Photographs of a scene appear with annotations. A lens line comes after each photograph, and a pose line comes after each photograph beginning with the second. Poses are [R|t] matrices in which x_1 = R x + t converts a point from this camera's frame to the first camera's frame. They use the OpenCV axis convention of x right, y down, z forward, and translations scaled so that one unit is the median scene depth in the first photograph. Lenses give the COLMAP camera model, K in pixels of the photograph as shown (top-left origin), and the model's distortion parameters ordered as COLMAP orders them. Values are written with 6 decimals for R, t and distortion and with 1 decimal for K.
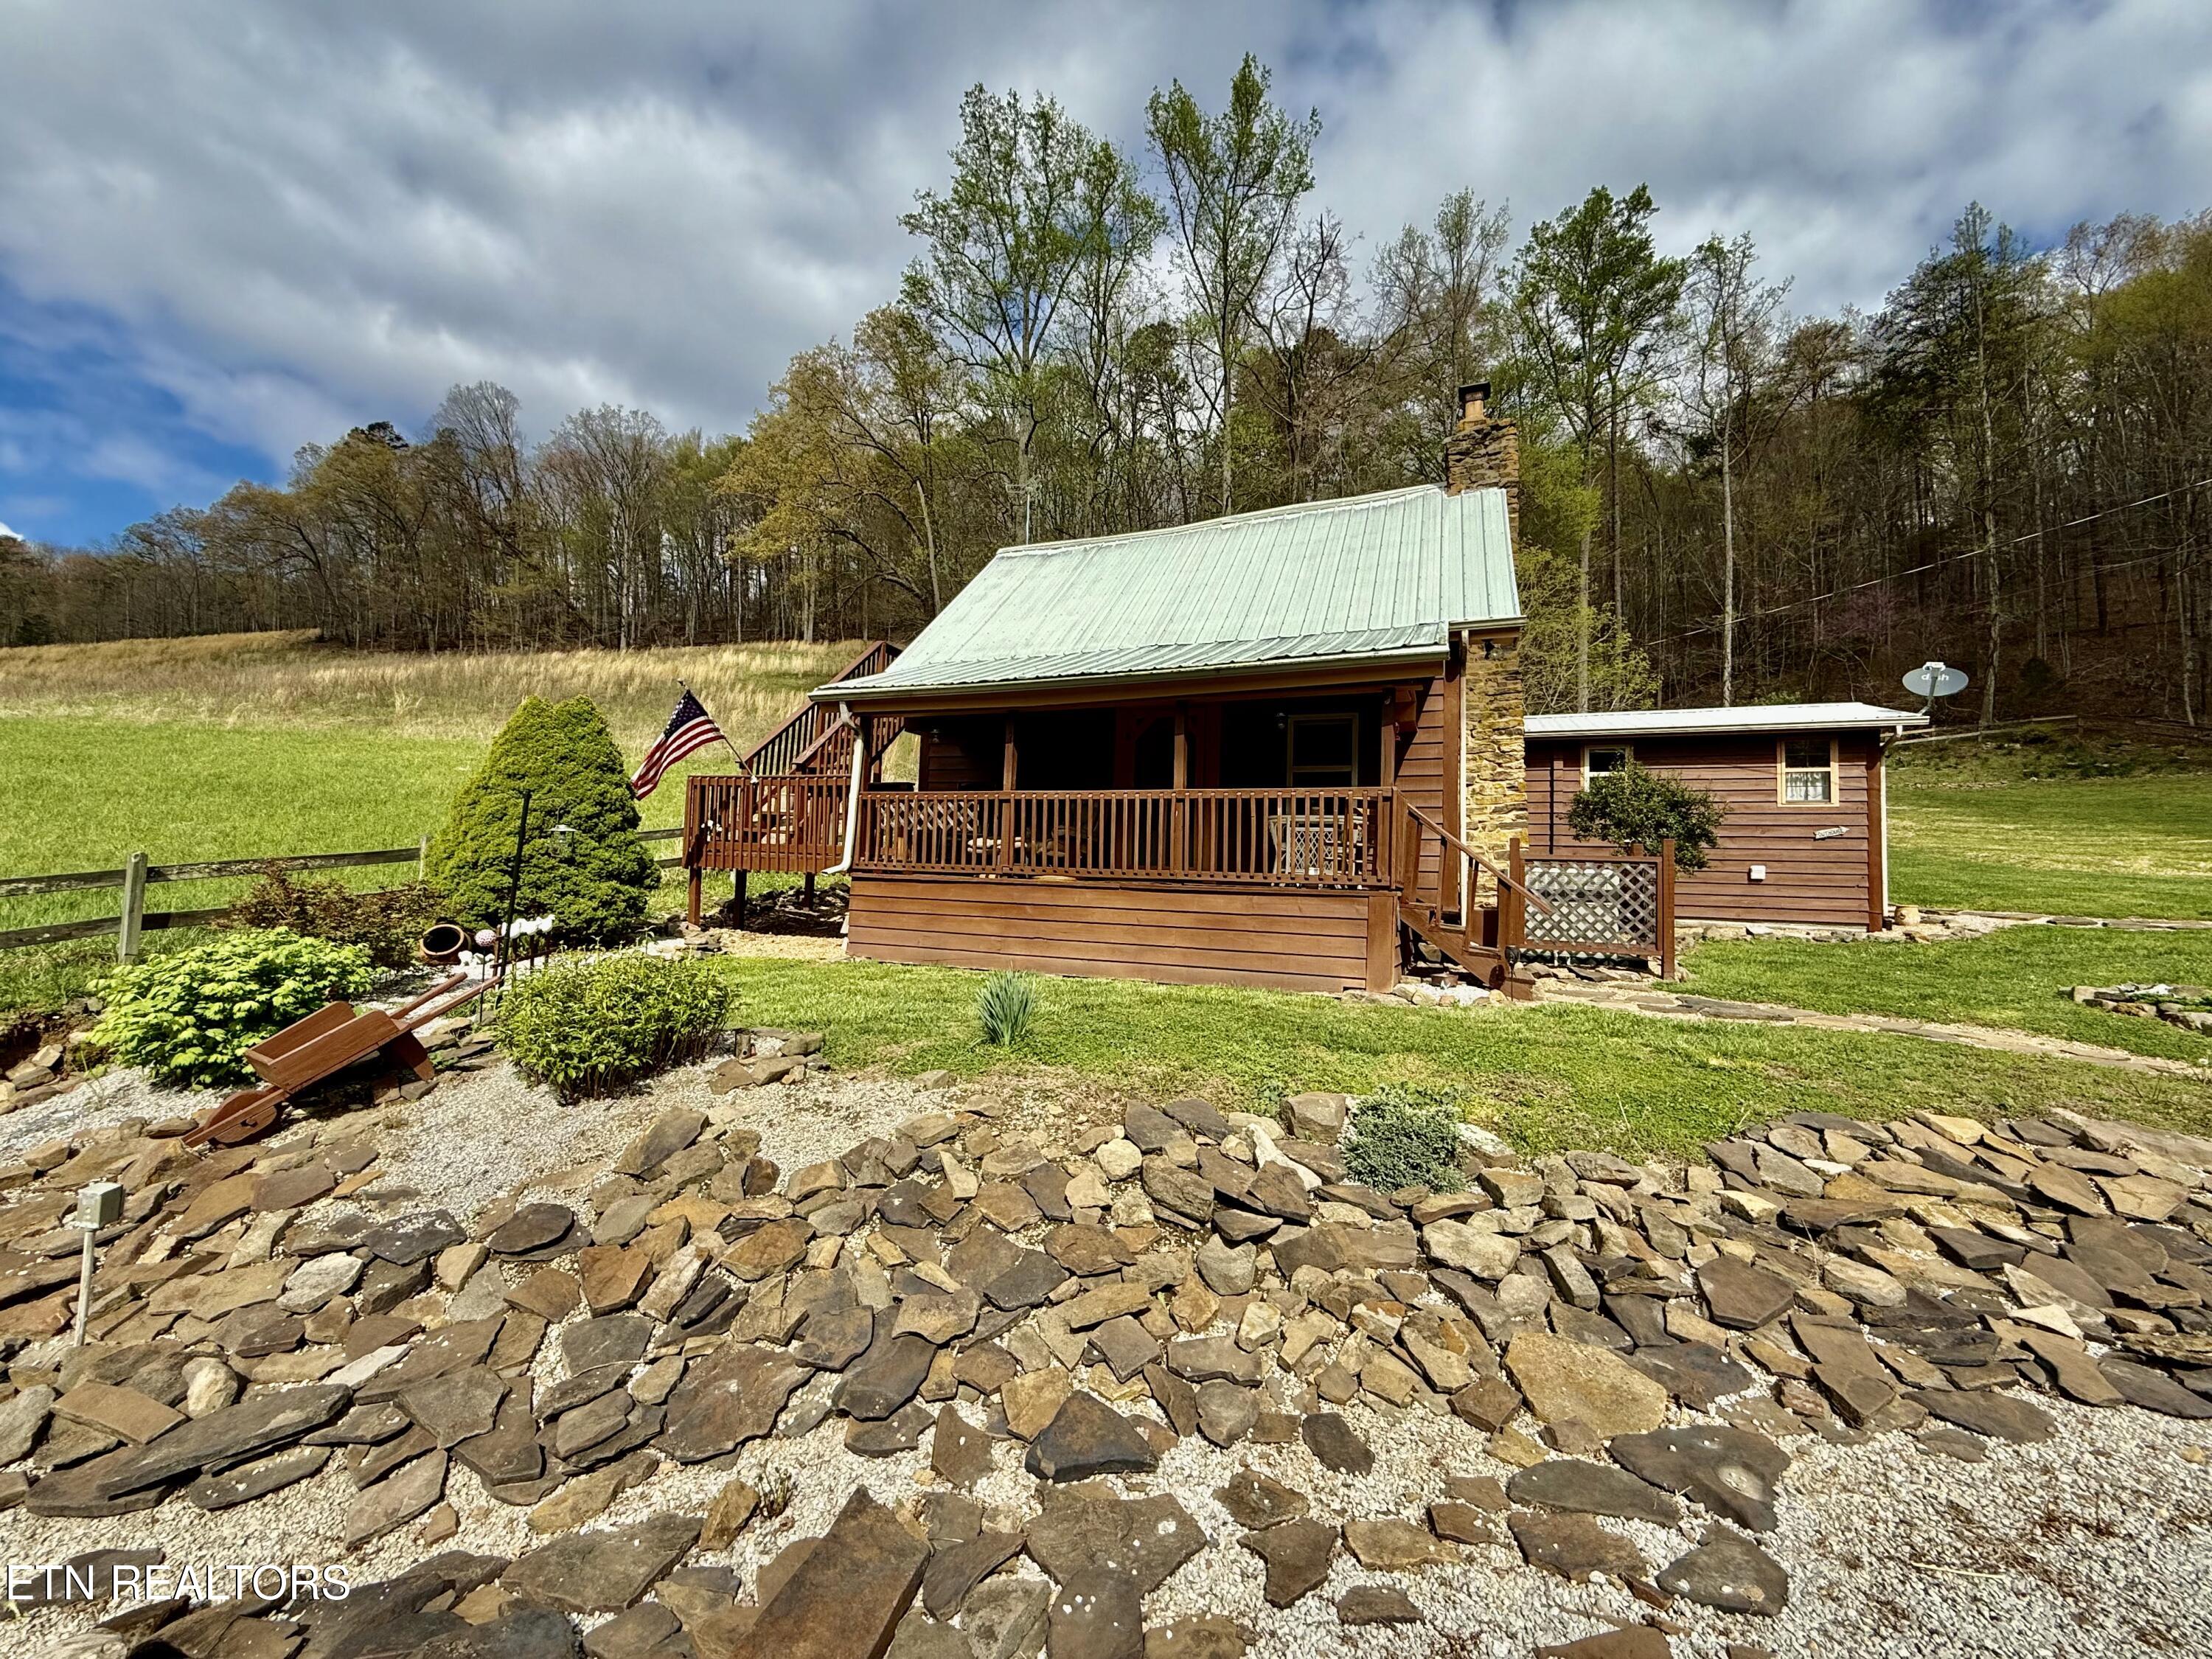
lens RADIAL K [[879.4, 0, 1098.8], [0, 879.4, 826.7], [0, 0, 1]] dist [-0.000504, 0.000136]
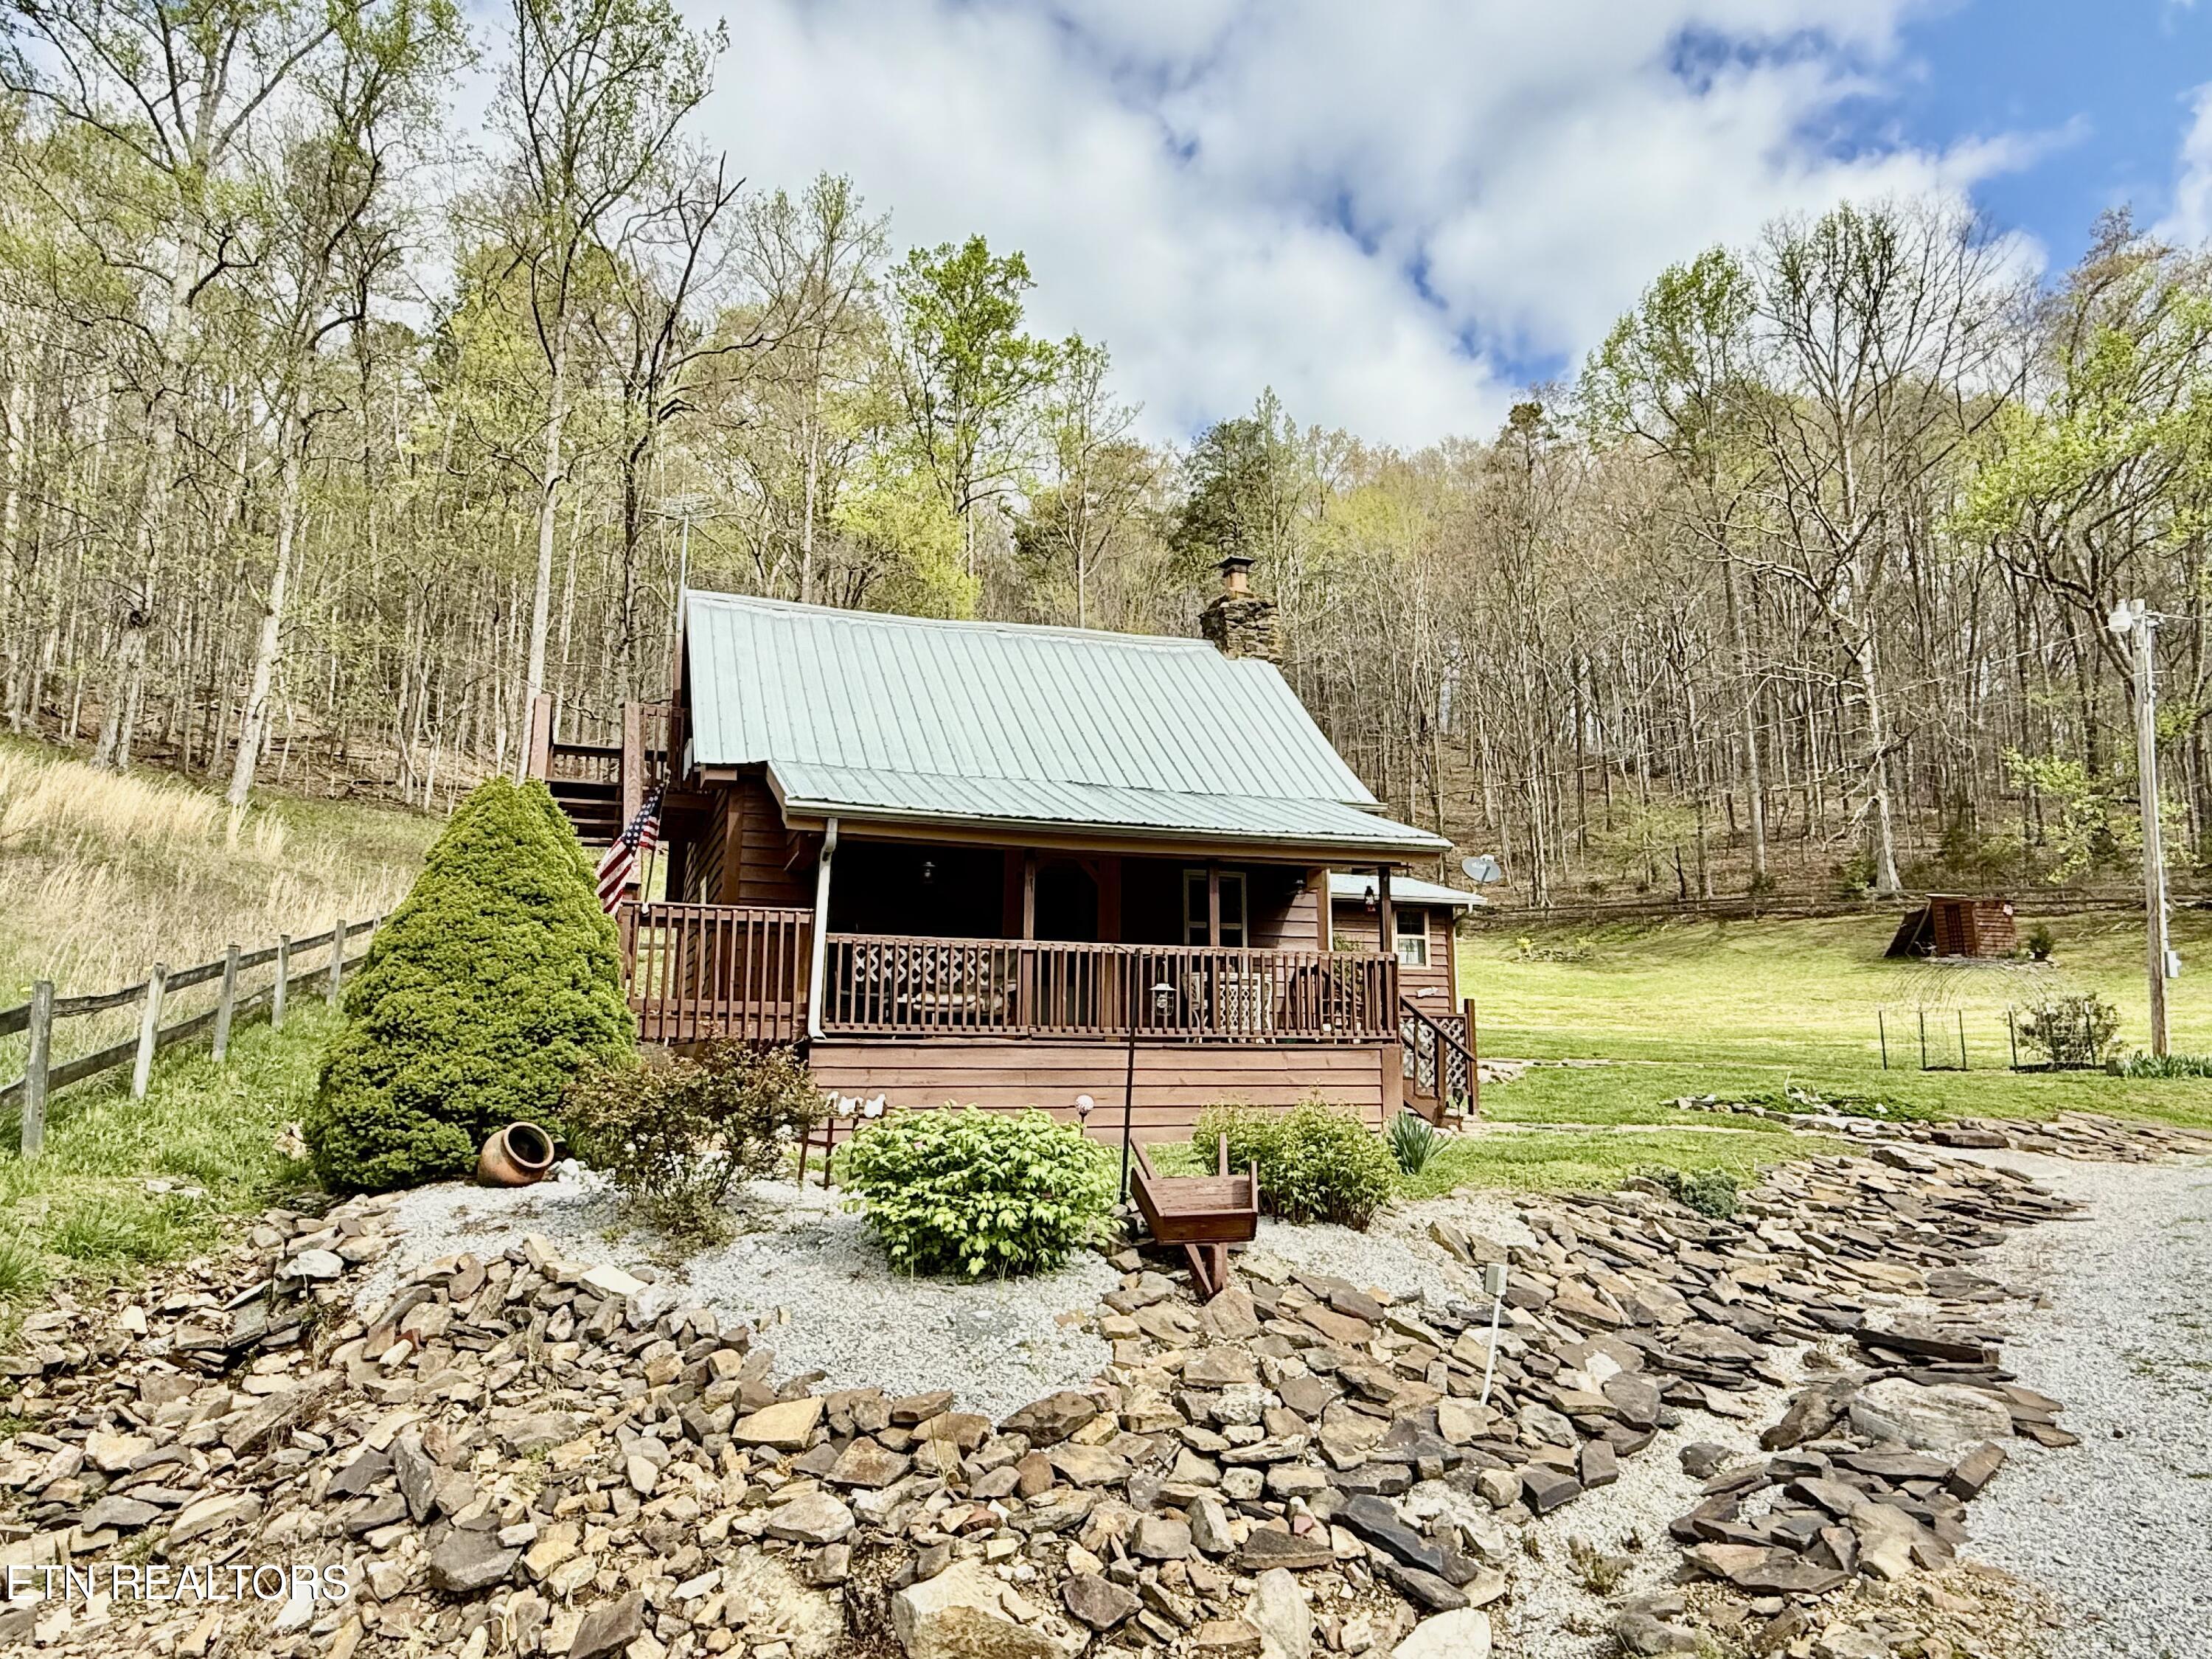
lens RADIAL K [[1334.9, 0, 1126.2], [0, 1334.9, 818.4], [0, 0, 1]] dist [0.009503, -0.002291]
pose [[0.729314, 0.091257, 0.678066, -0.615521], [-0.012743, 0.992705, -0.119897, -0.003884], [-0.684060, 0.078802, 0.725156, -0.025899]]
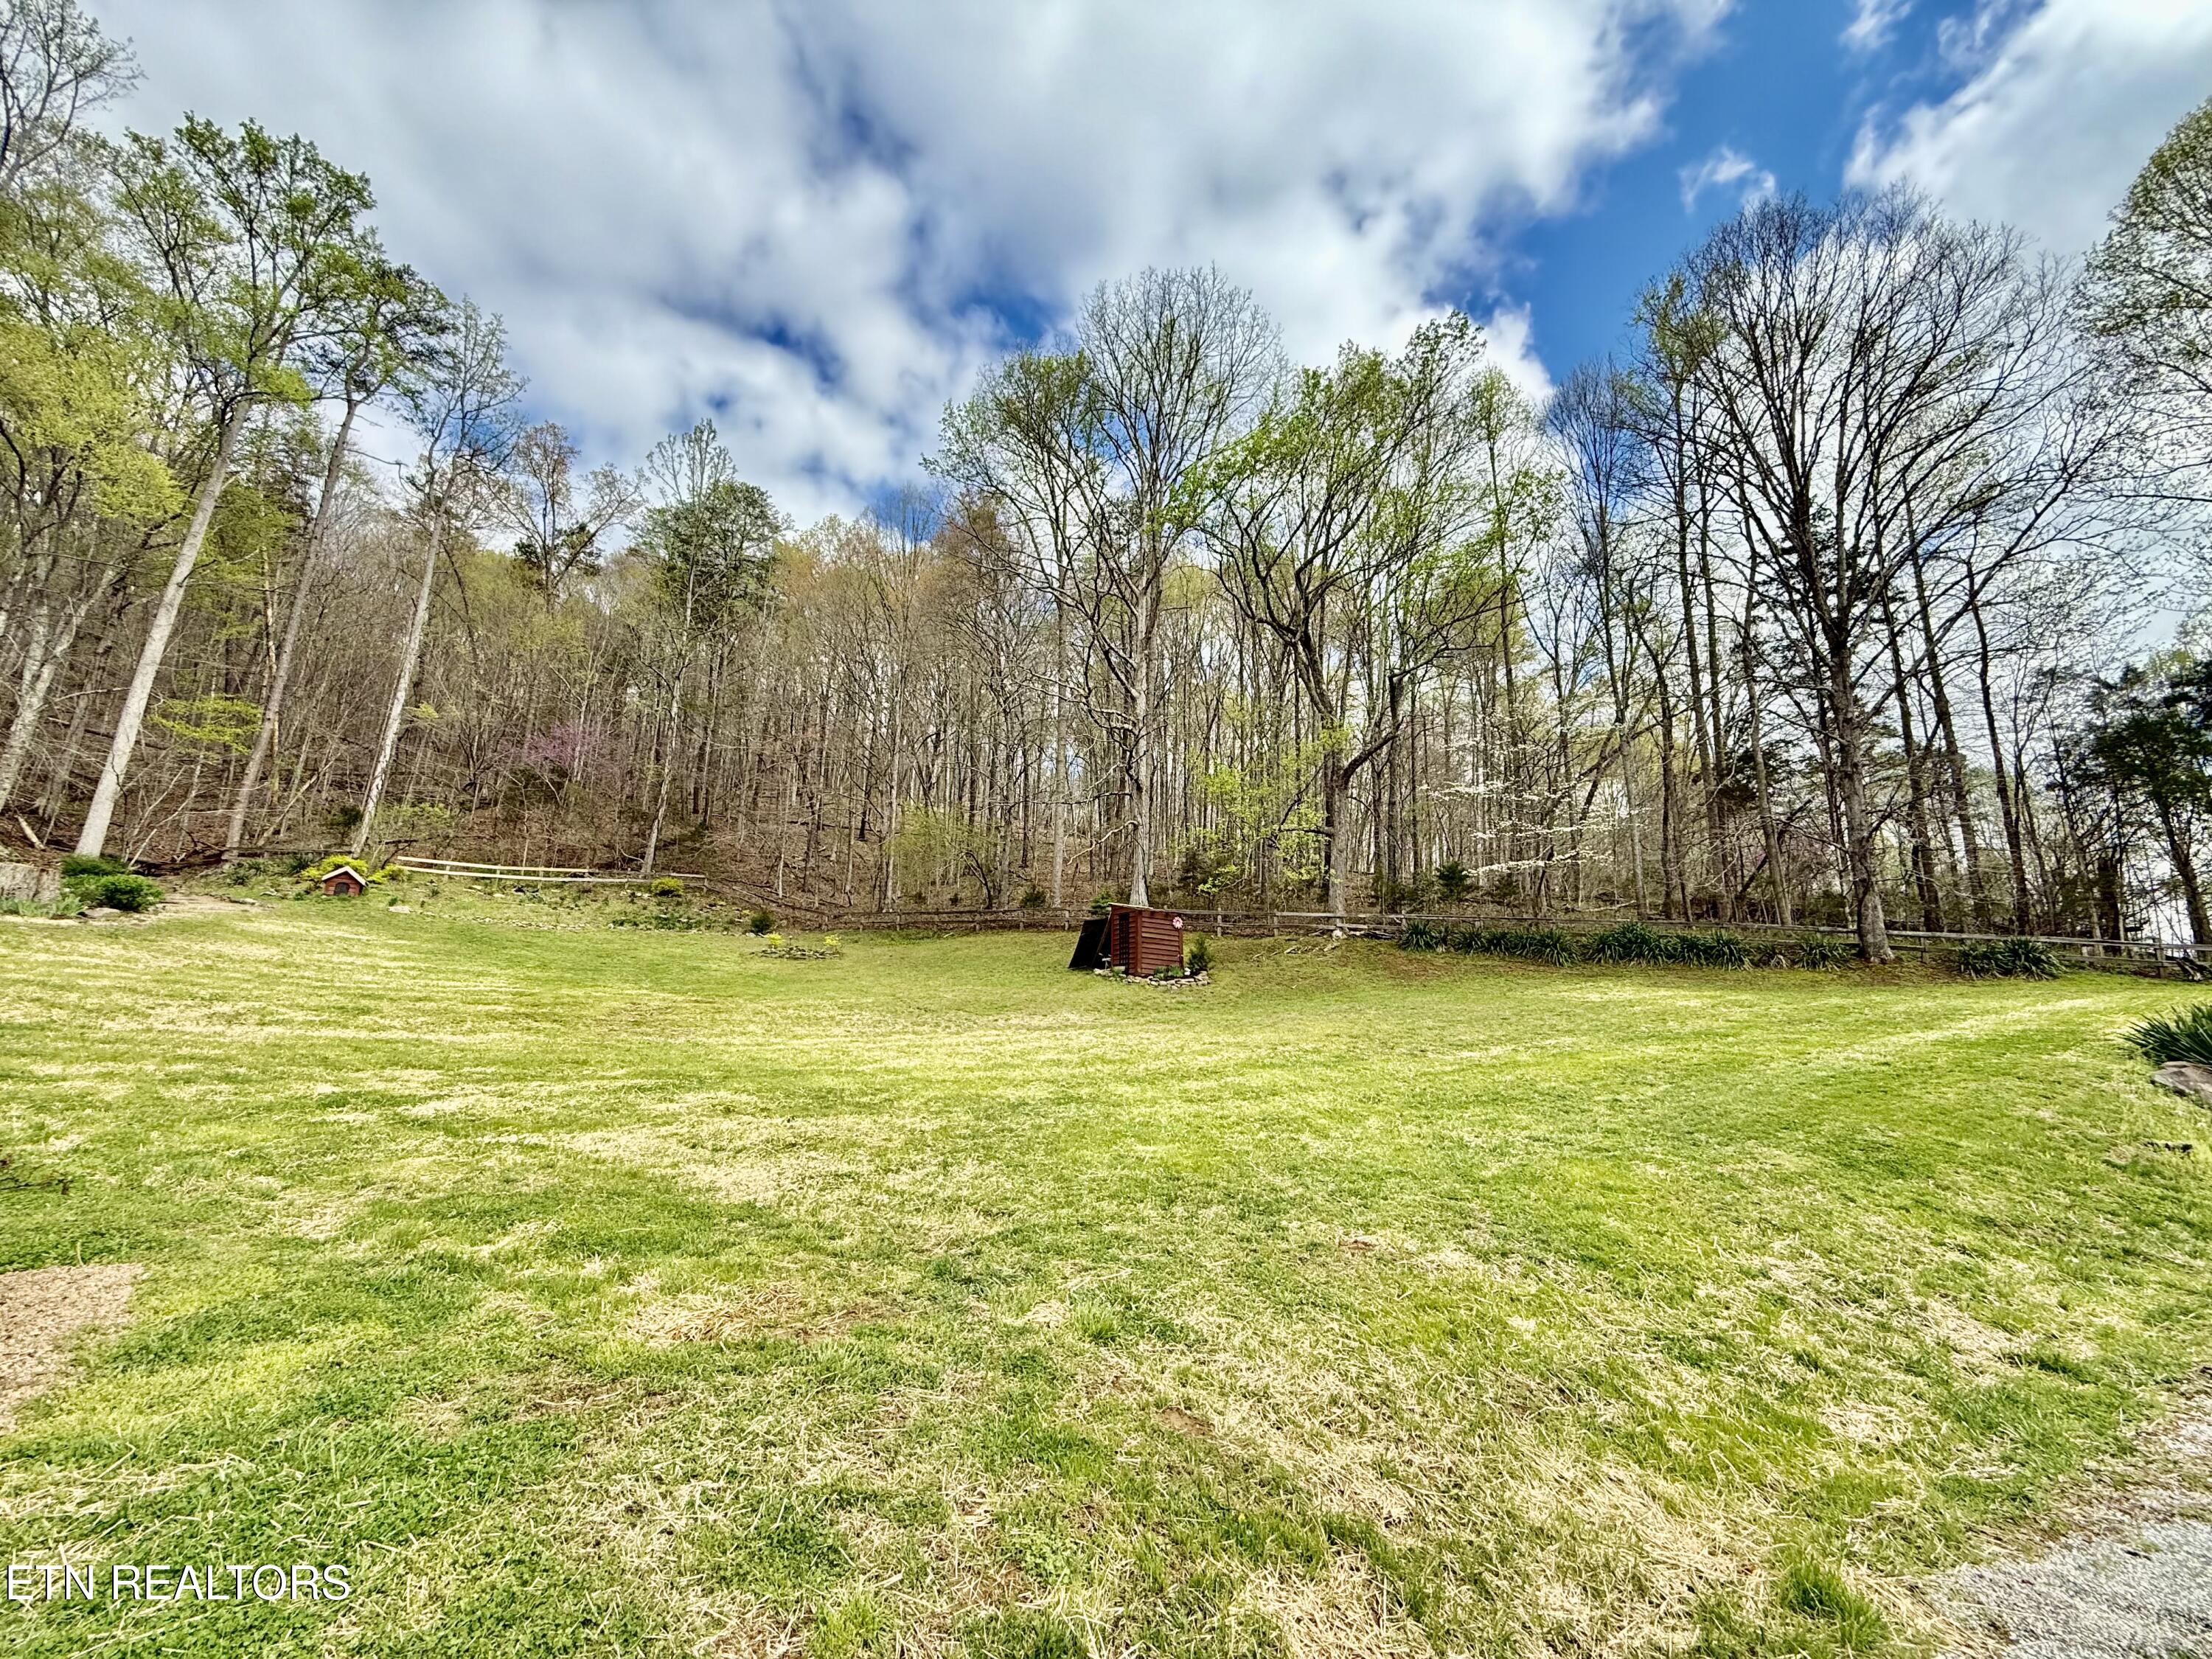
lens RADIAL K [[879.4, 0, 1103.8], [0, 879.4, 814.1], [0, 0, 1]] dist [-0.000504, 0.000136]
pose [[0.512551, 0.209424, 0.832726, 1.475377], [-0.063563, 0.976394, -0.206432, -0.019884], [-0.856301, 0.052877, 0.513764, -0.011239]]
